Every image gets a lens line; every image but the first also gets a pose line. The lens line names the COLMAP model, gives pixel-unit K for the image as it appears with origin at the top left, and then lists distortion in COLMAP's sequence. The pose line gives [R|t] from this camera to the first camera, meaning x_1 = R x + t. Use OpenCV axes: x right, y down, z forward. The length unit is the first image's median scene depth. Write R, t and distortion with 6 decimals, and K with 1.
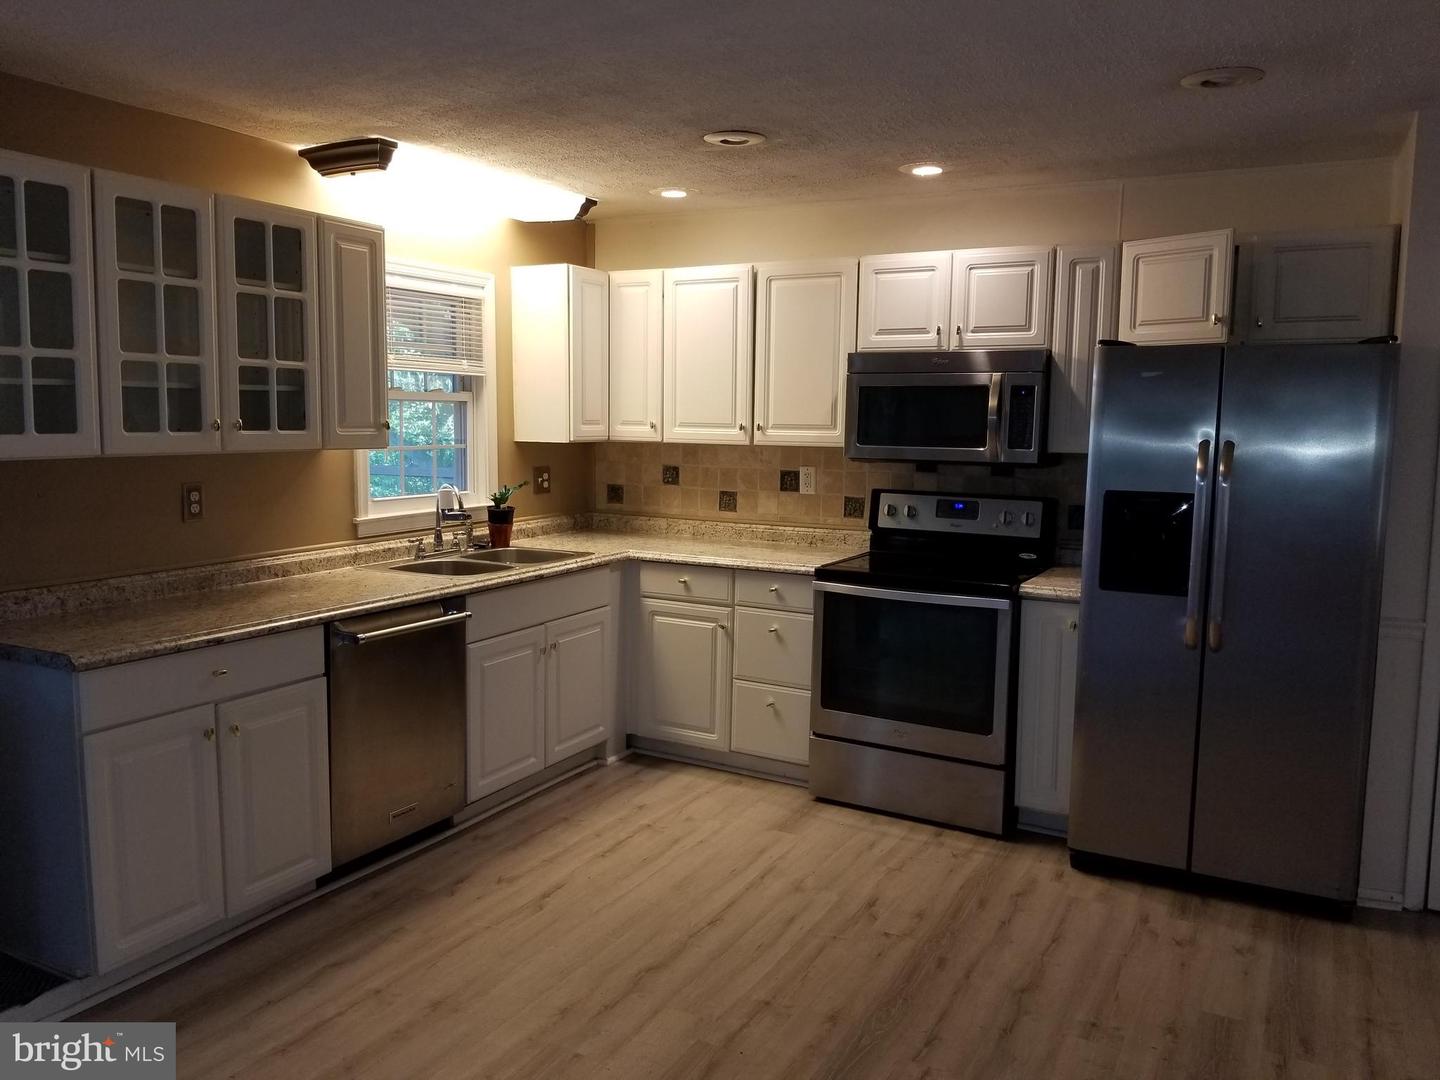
lens RADIAL K [[1105.5, 0, 662.5], [0, 1105.5, 541.8], [0, 0, 1]] dist [0.045503, -0.062597]
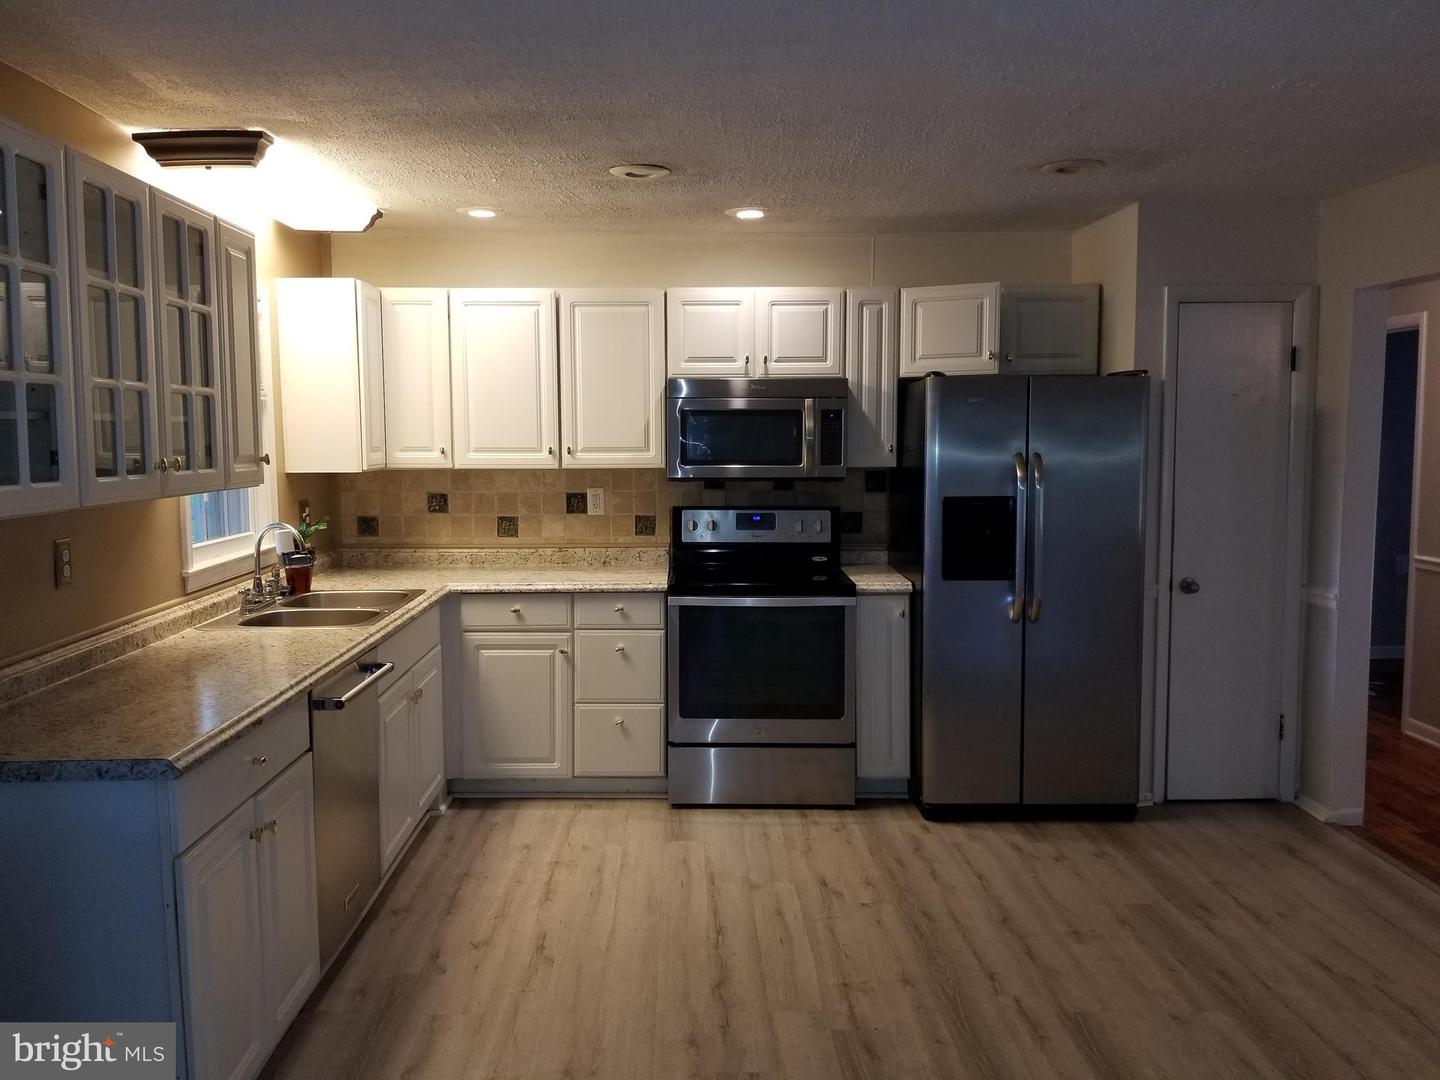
lens RADIAL K [[1105.5, 0, 724.8], [0, 1105.5, 538.8], [0, 0, 1]] dist [0.045503, -0.062597]
pose [[0.875550, -0.062869, 0.479019, -0.339866], [0.072198, 0.997390, -0.001061, -0.015516], [-0.477702, 0.035513, 0.877804, 0.065081]]
